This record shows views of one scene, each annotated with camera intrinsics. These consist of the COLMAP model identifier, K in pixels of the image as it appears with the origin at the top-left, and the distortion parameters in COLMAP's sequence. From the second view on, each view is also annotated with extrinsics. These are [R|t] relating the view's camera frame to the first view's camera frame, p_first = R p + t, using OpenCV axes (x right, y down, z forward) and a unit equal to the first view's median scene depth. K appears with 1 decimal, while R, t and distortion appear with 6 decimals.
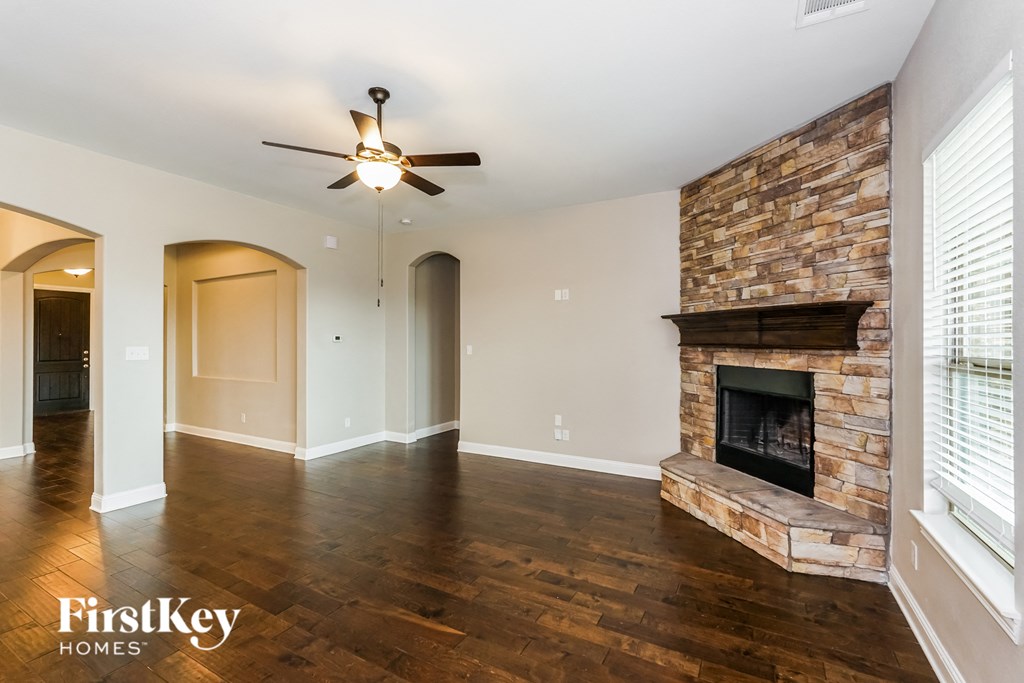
lens RADIAL K [[445.4, 0, 512.0], [0, 445.4, 341.5], [0, 0, 1]] dist [0.000404, 0.000343]
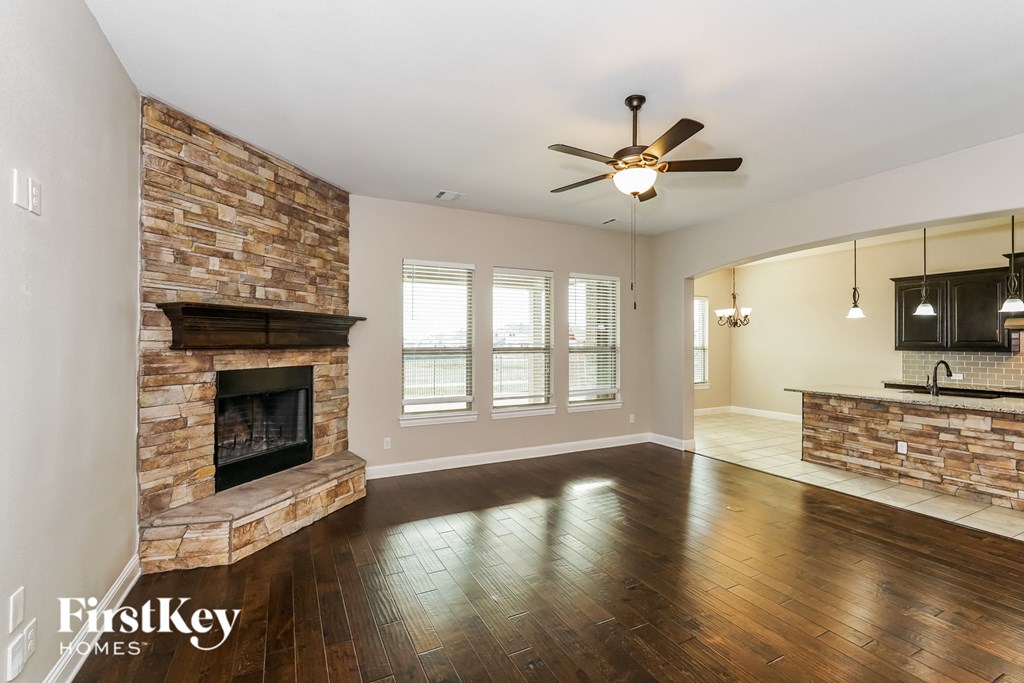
lens RADIAL K [[445.4, 0, 512.0], [0, 445.4, 341.5], [0, 0, 1]] dist [0.000404, 0.000343]
pose [[-0.825179, -0.001469, 0.564870, -0.481125], [-0.000426, 0.999998, 0.001979, -0.003550], [-0.564871, 0.001392, -0.825178, 1.502929]]
